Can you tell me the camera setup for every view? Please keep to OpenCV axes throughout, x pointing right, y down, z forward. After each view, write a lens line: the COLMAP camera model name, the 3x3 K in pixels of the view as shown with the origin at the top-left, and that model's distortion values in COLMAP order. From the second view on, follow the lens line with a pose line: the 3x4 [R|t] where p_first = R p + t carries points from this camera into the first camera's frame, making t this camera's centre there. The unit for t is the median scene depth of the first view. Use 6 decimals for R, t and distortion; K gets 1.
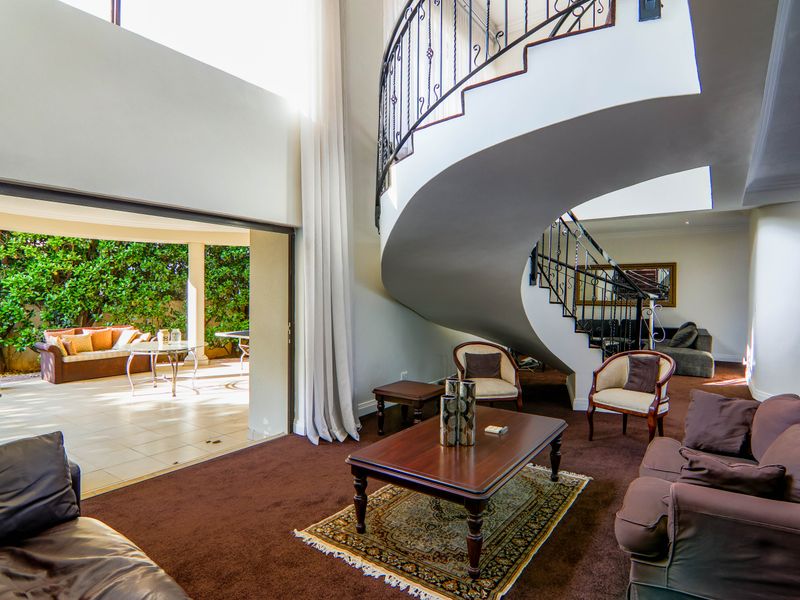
lens RADIAL K [[469.0, 0, 390.9], [0, 469.0, 285.6], [0, 0, 1]] dist [0.003381, -0.000087]
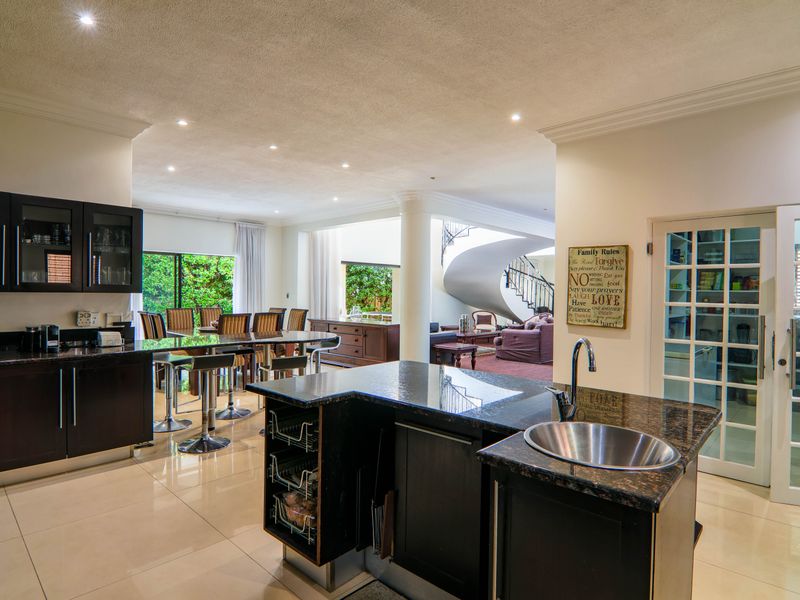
lens RADIAL K [[463.7, 0, 398.1], [0, 463.7, 296.0], [0, 0, 1]] dist [-0.002901, -0.001662]
pose [[0.992448, 0.007845, -0.122418, 0.057057], [-0.005648, 0.999817, 0.018277, 0.002164], [0.122539, -0.017448, 0.992310, -1.947701]]
